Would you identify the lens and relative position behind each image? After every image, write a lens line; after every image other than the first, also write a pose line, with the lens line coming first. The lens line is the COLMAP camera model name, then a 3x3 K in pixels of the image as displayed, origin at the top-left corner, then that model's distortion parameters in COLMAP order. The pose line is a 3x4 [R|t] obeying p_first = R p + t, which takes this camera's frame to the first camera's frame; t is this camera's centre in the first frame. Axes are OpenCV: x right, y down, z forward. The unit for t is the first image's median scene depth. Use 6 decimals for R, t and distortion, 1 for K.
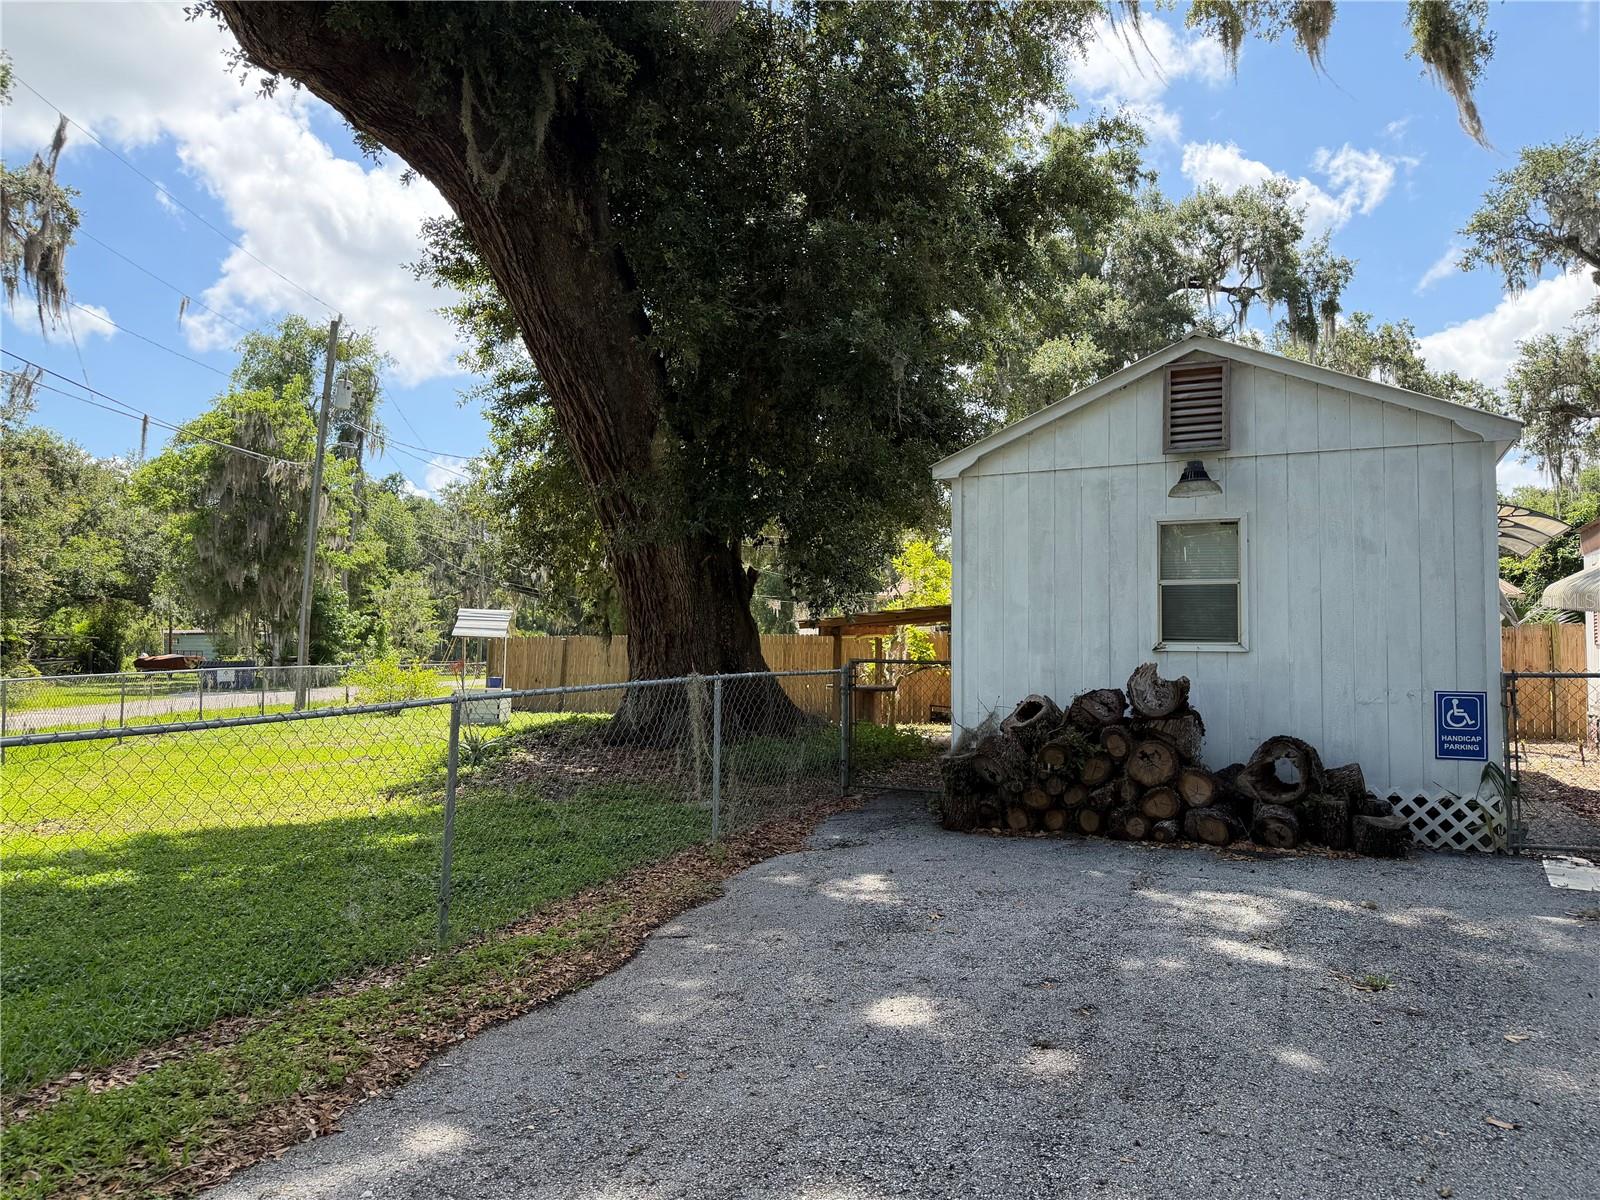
lens RADIAL K [[1120.9, 0, 790.4], [0, 1120.9, 602.7], [0, 0, 1]] dist [0.057220, -0.069165]
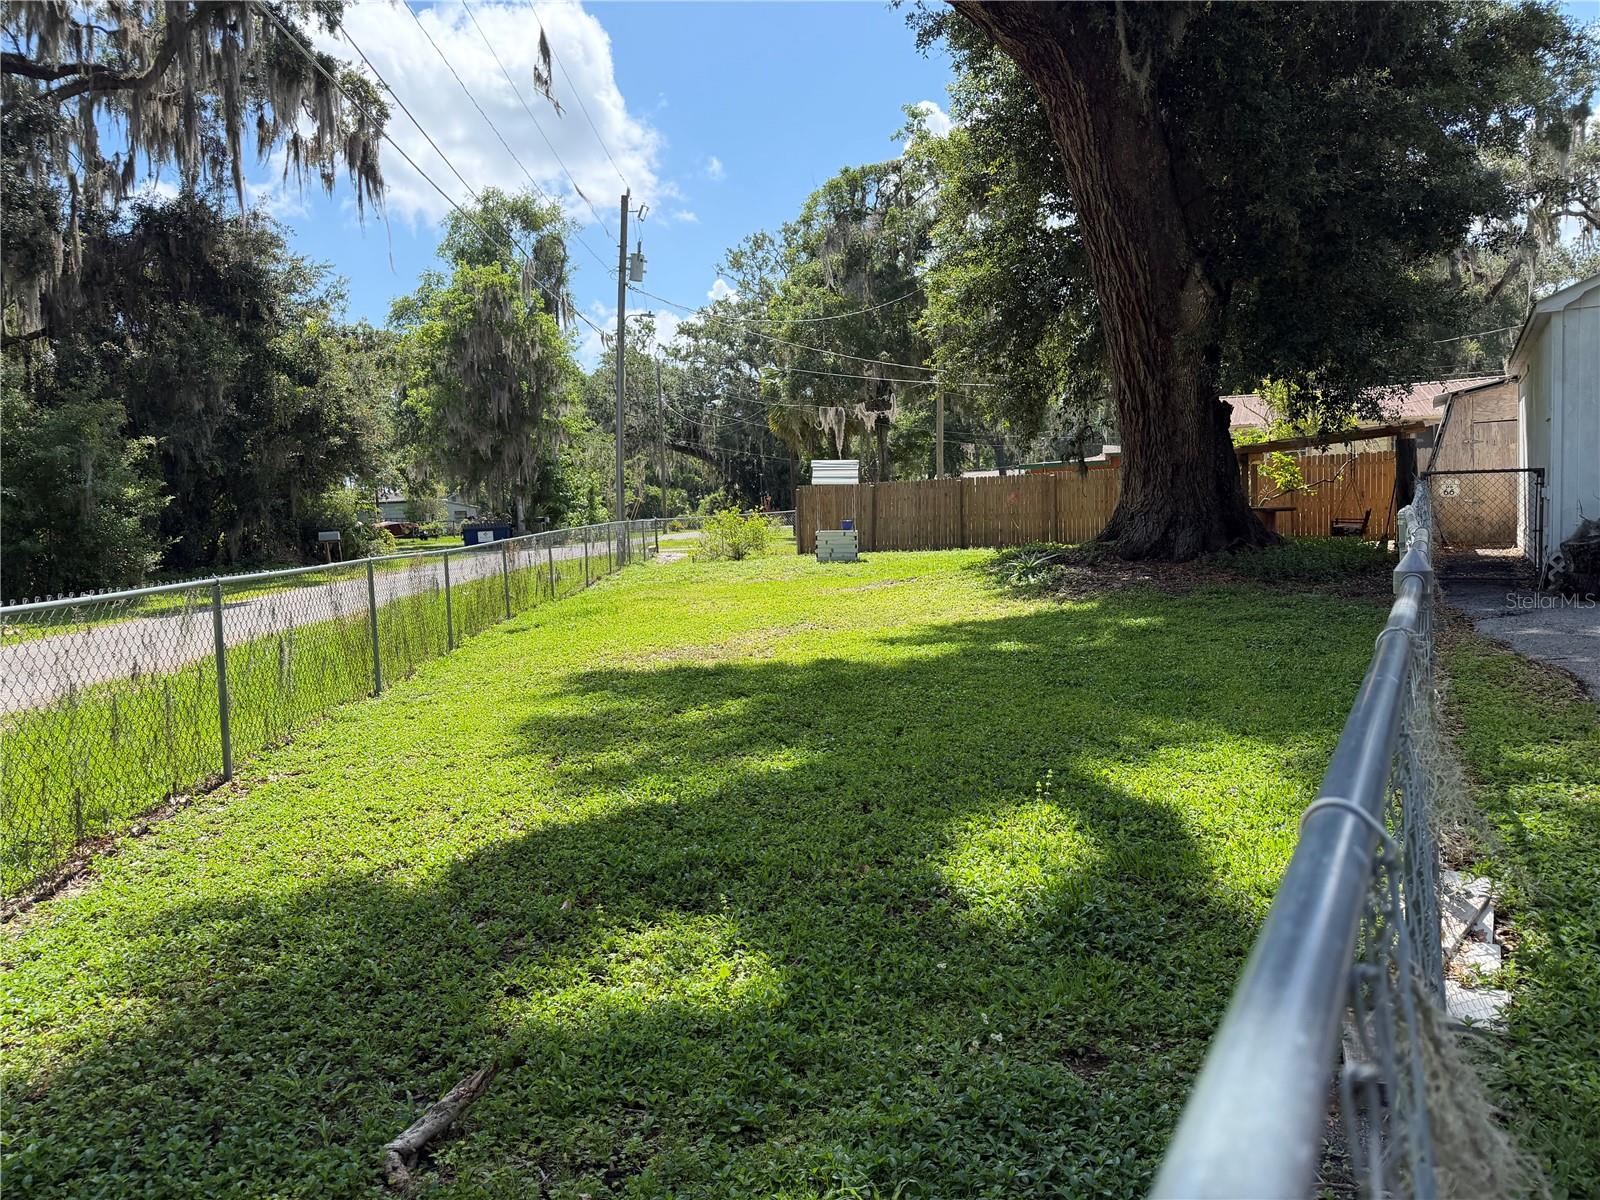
lens RADIAL K [[1120.9, 0, 790.4], [0, 1120.9, 602.7], [0, 0, 1]] dist [0.057220, -0.069165]
pose [[0.995665, -0.034971, -0.086192, -0.637195], [0.045995, 0.990521, 0.129430, 0.002586], [0.080848, -0.132834, 0.987835, -0.332450]]
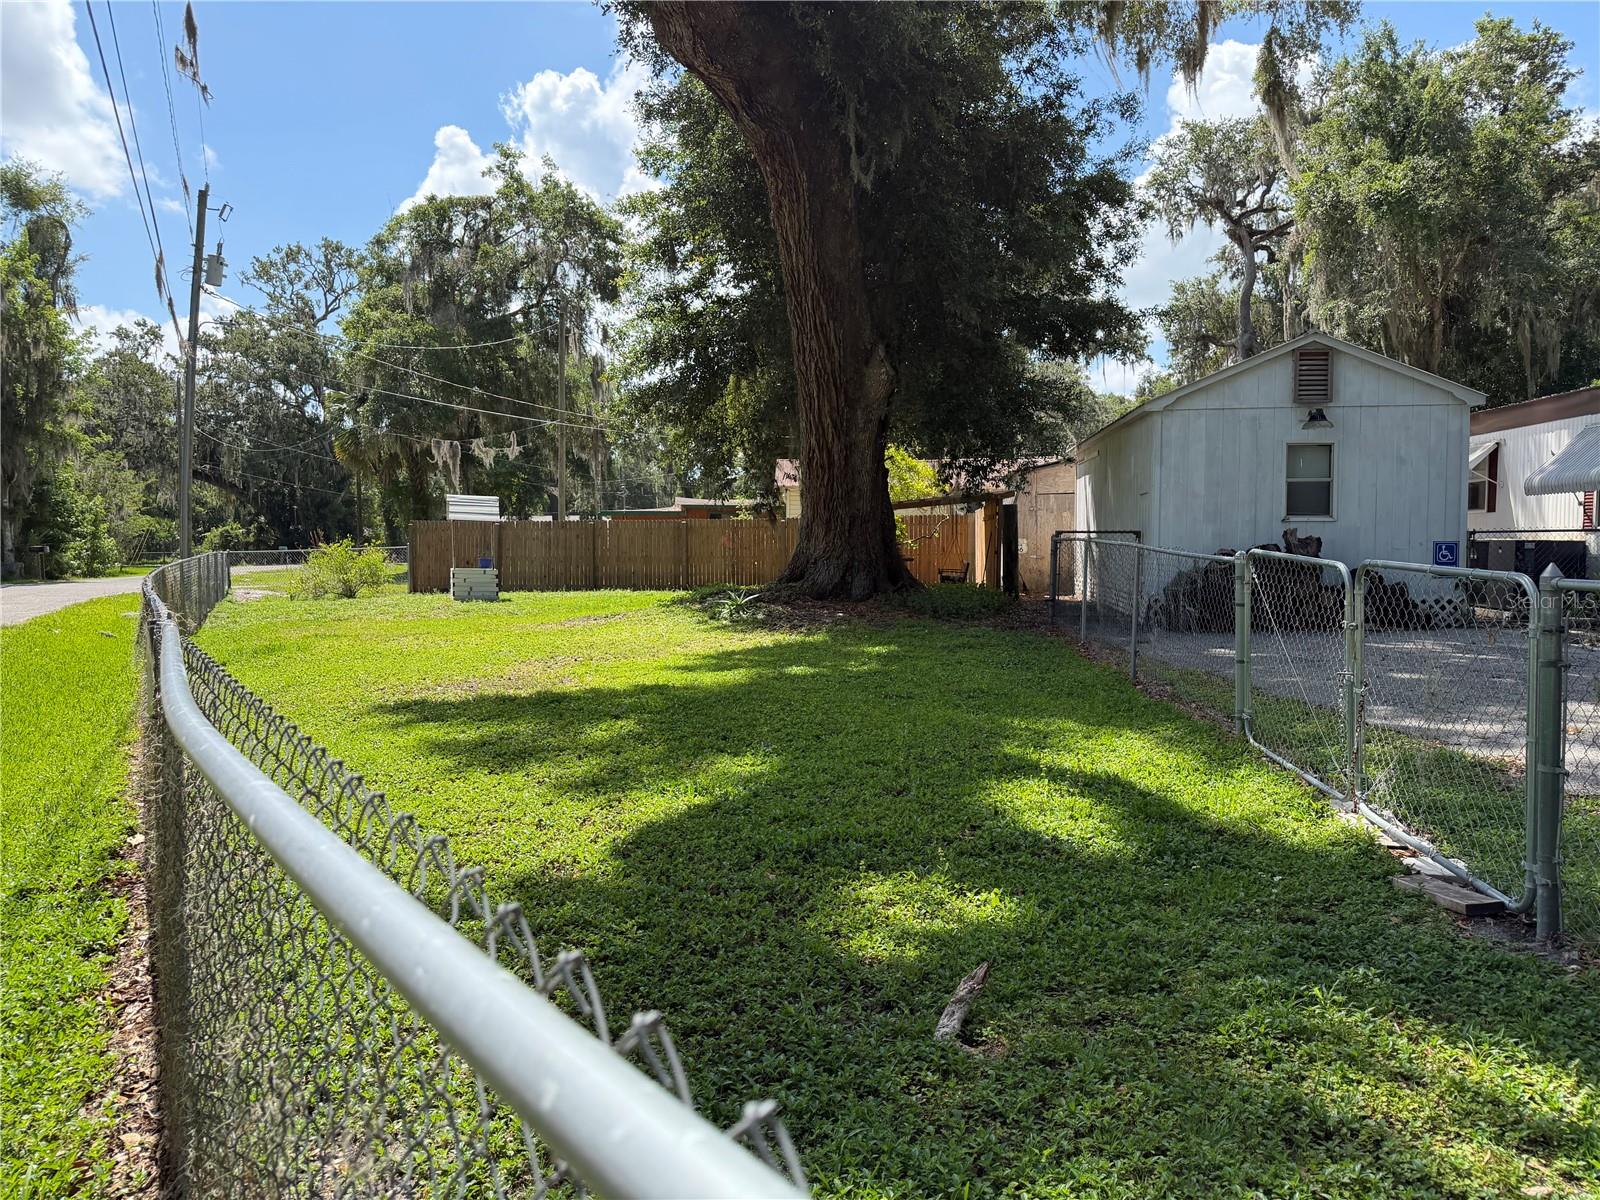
lens RADIAL K [[1131.4, 0, 806.5], [0, 1131.4, 595.1], [0, 0, 1]] dist [0.046675, -0.071018]
pose [[0.942315, -0.025080, 0.333787, -0.952227], [-0.005700, 0.995842, 0.090916, 0.002454], [-0.334680, -0.087574, 0.938254, -0.377508]]
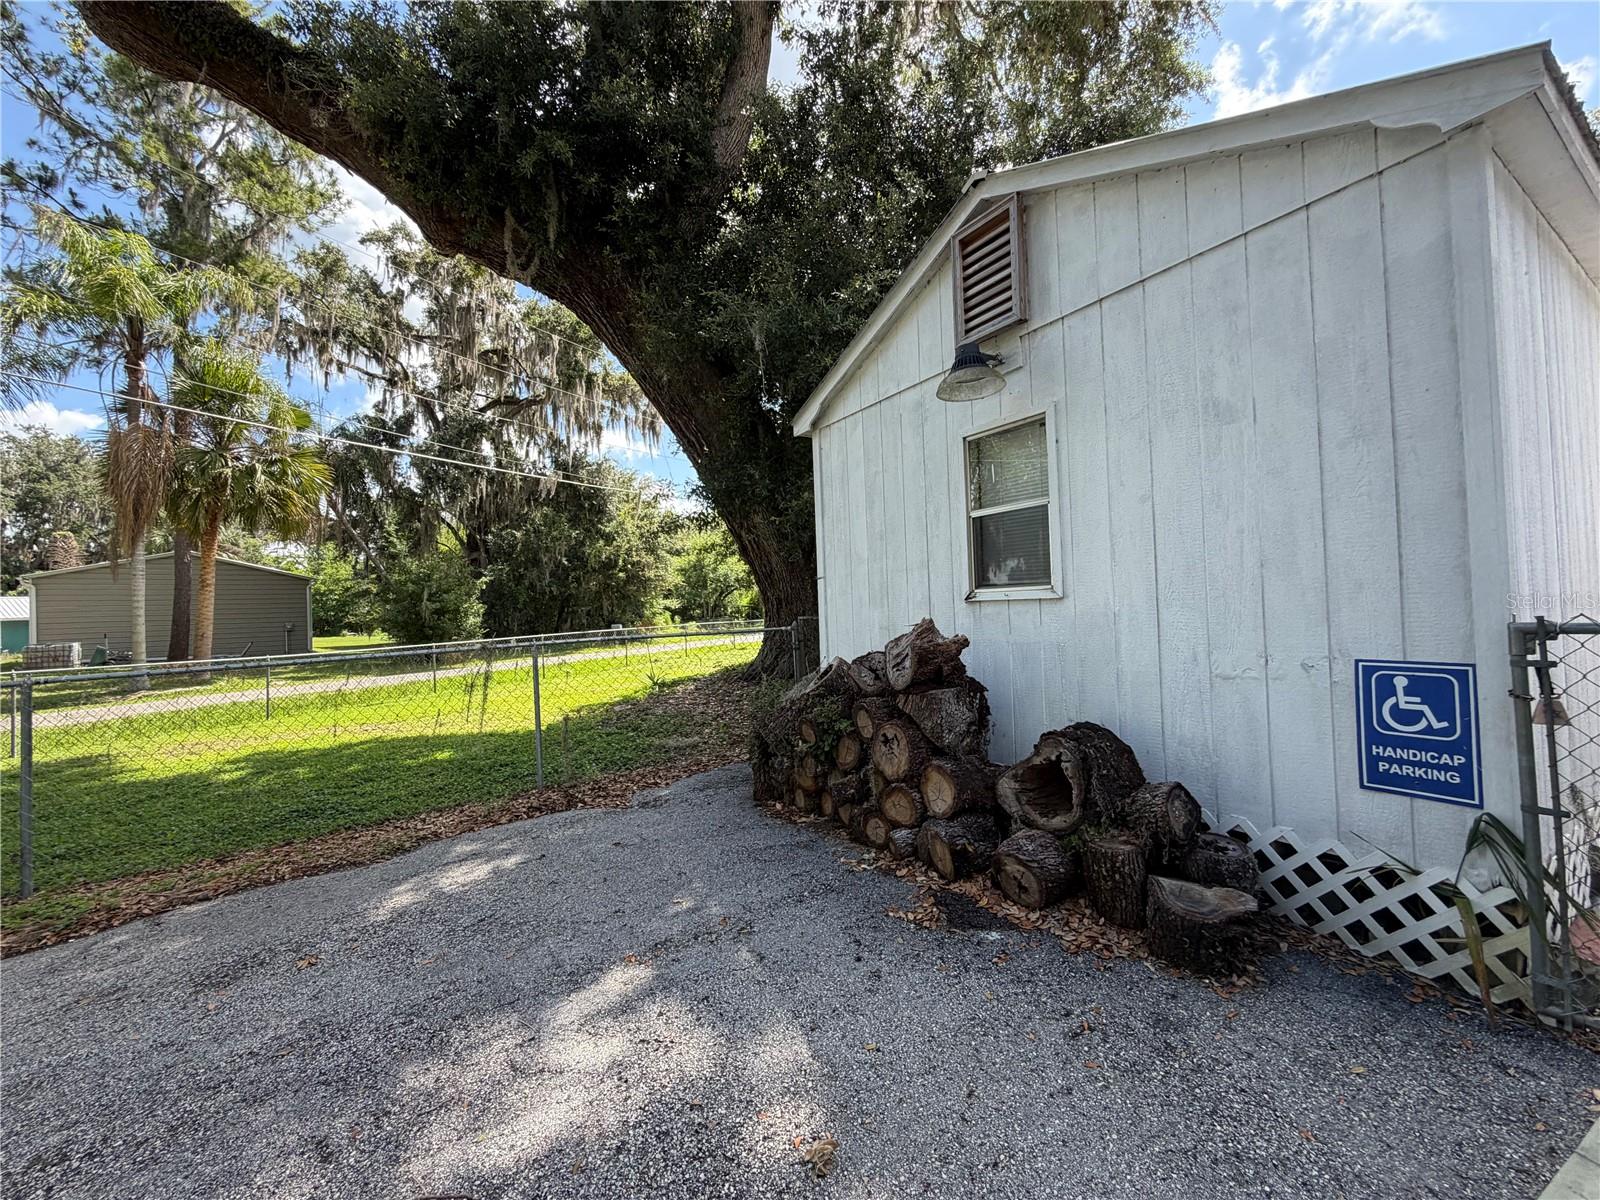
lens RADIAL K [[638.7, 0, 794.2], [0, 638.7, 597.1], [0, 0, 1]] dist [0.002873, -0.000173]
pose [[0.847985, -0.044753, -0.528128, 0.478814], [0.061401, 0.998015, 0.014018, 0.027149], [0.526452, -0.044315, 0.849049, 0.578895]]
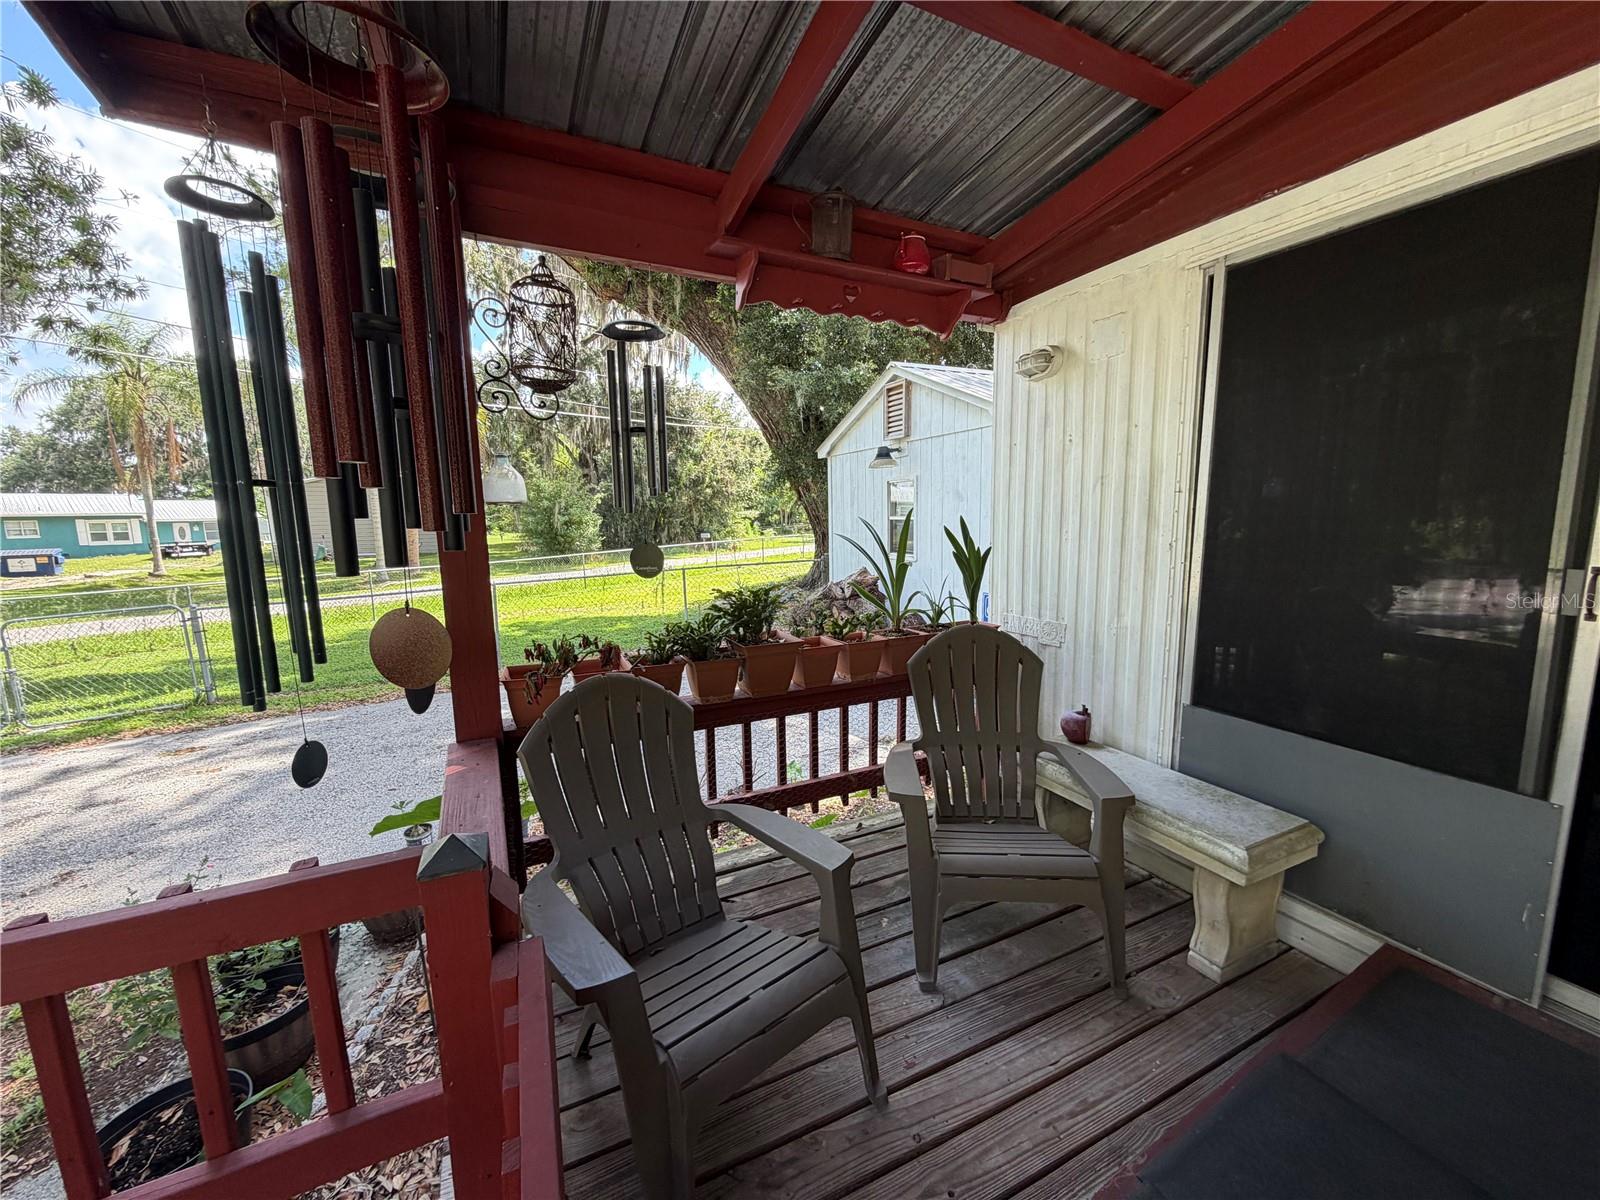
lens RADIAL K [[638.7, 0, 794.2], [0, 638.7, 597.1], [0, 0, 1]] dist [0.002873, -0.000173]
pose [[0.777544, 0.060707, -0.625891, 0.865767], [0.052009, 0.985711, 0.160217, -0.065199], [0.626674, -0.157128, 0.763277, 0.164949]]
